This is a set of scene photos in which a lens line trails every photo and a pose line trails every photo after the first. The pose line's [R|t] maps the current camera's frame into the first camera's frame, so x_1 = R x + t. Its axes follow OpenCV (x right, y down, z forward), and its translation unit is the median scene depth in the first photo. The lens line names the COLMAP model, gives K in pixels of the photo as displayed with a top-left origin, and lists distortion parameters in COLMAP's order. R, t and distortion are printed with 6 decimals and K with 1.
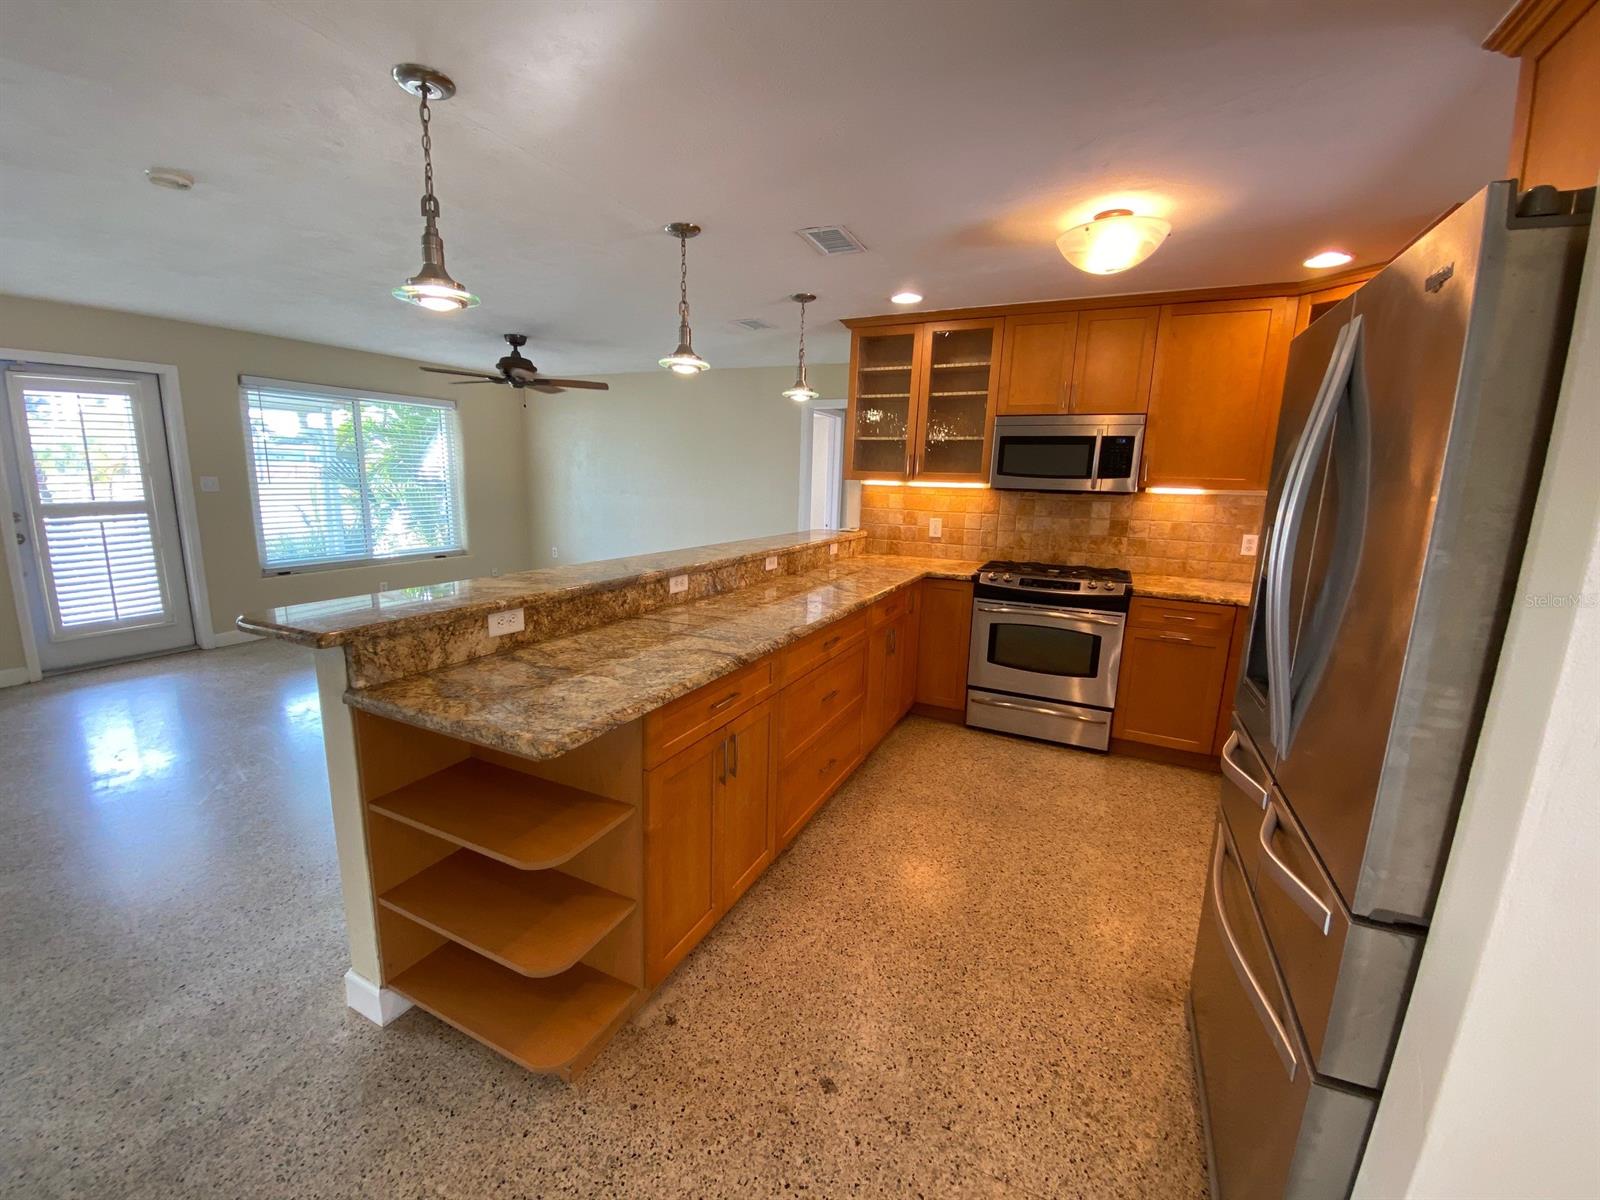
lens RADIAL K [[644.5, 0, 799.0], [0, 644.5, 600.0], [0, 0, 1]] dist [0.034967, -0.028052]
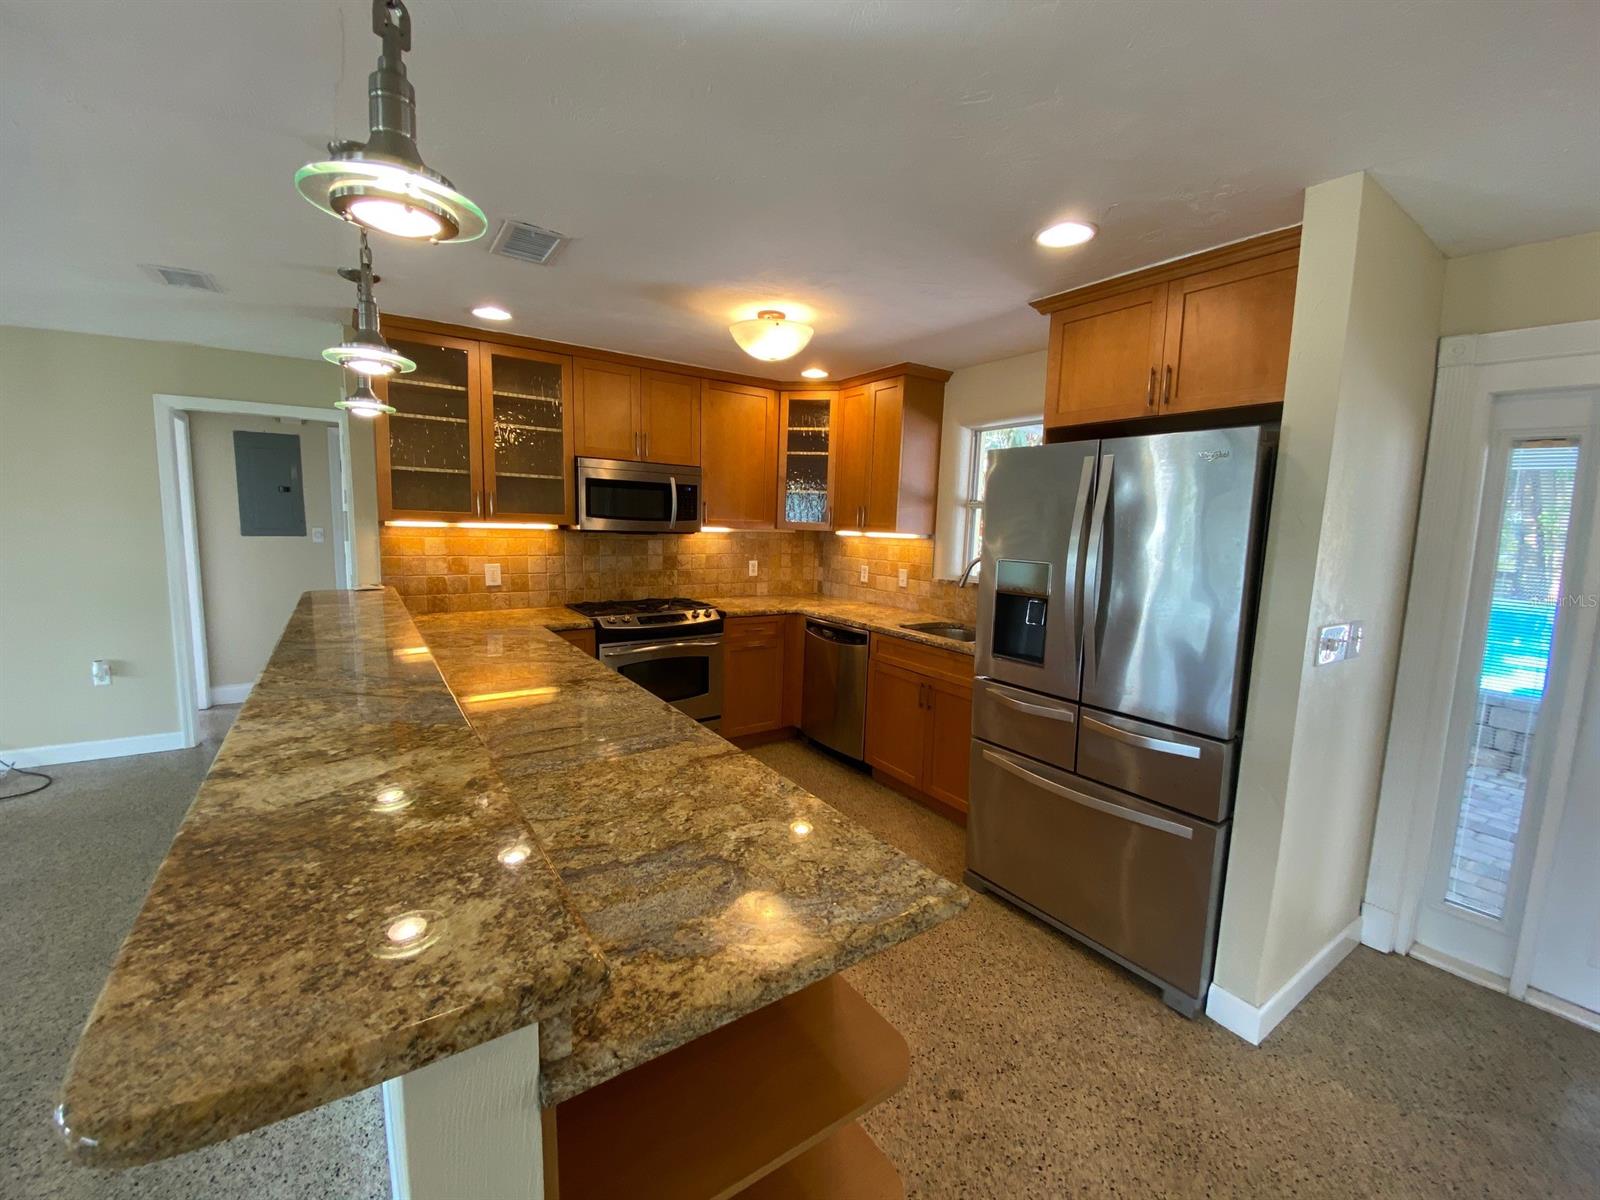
lens RADIAL K [[644.5, 0, 799.0], [0, 644.5, 600.0], [0, 0, 1]] dist [0.034967, -0.028052]
pose [[0.497116, -0.121660, 0.859113, -0.409498], [0.150702, 0.987179, 0.052593, -0.076556], [-0.854497, 0.103325, 0.509077, 0.257210]]
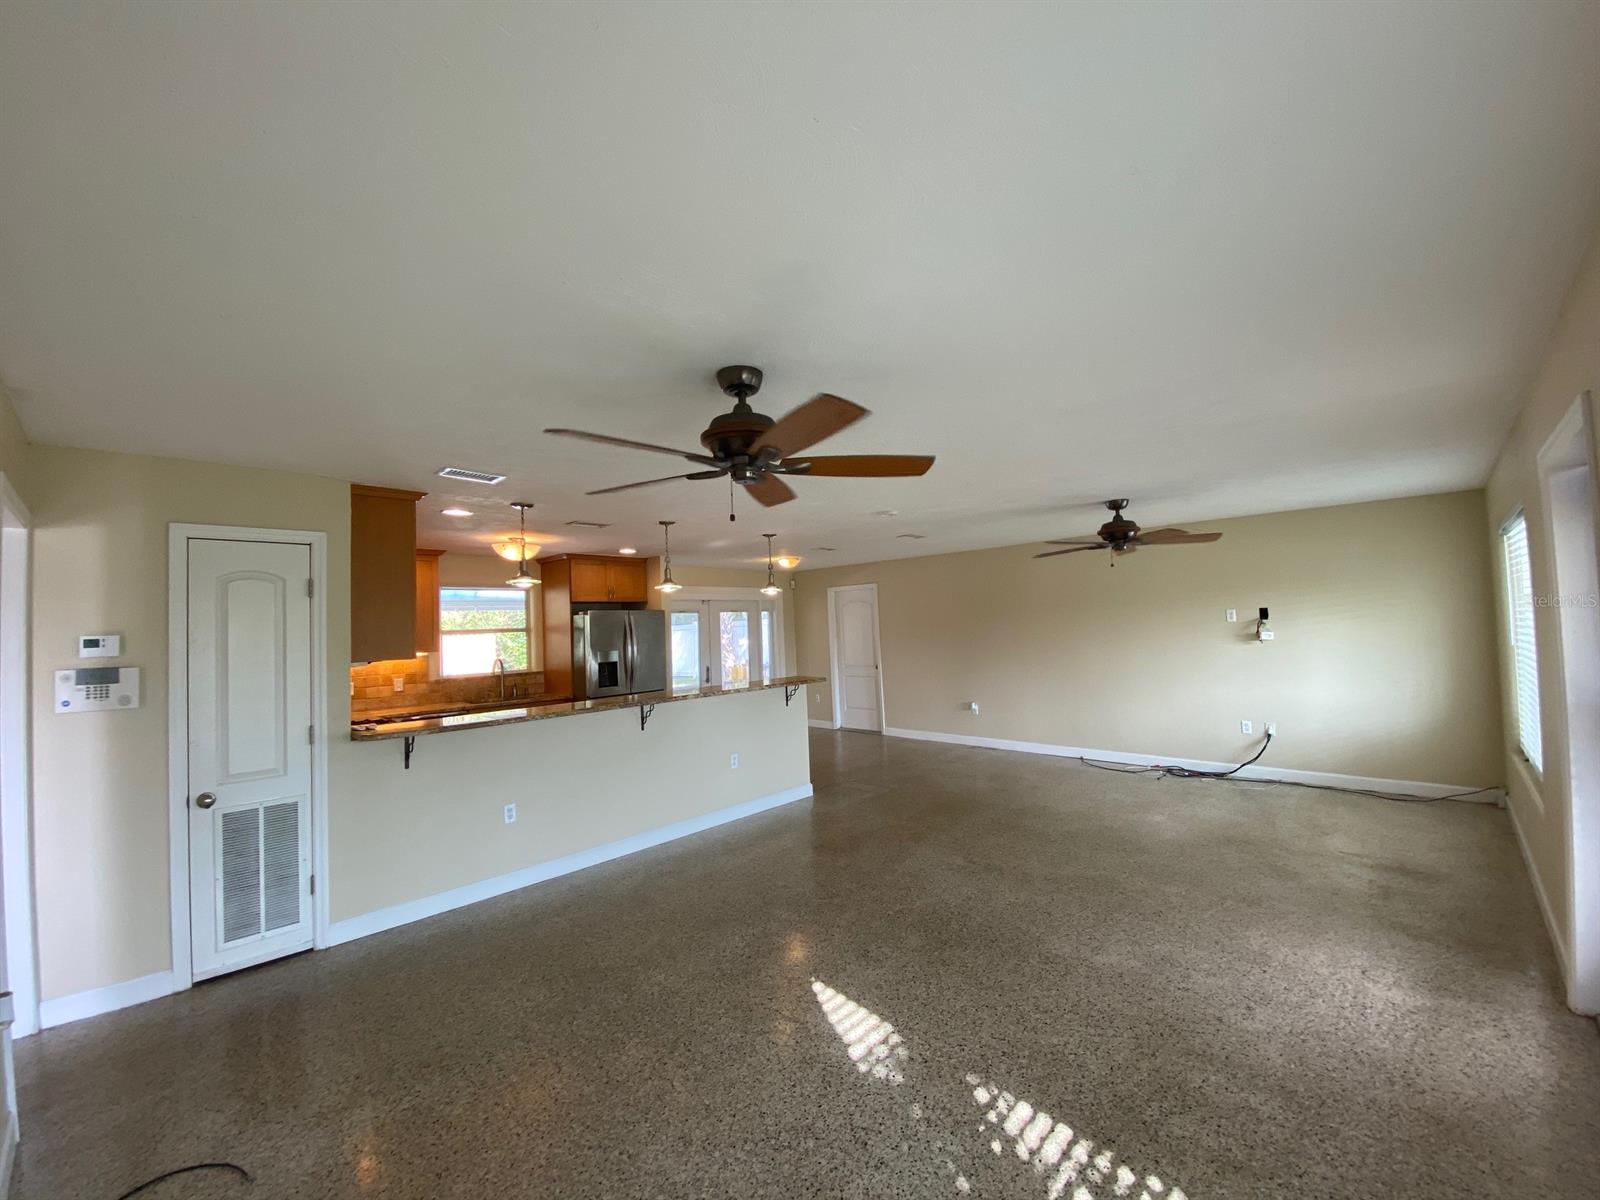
lens RADIAL K [[643.7, 0, 805.6], [0, 643.7, 600.8], [0, 0, 1]] dist [0.035380, -0.026030]
pose [[-0.950700, 0.018308, 0.309571, -0.847616], [0.067184, 0.986707, 0.147972, -0.432001], [-0.302747, 0.161476, -0.939292, 1.978844]]
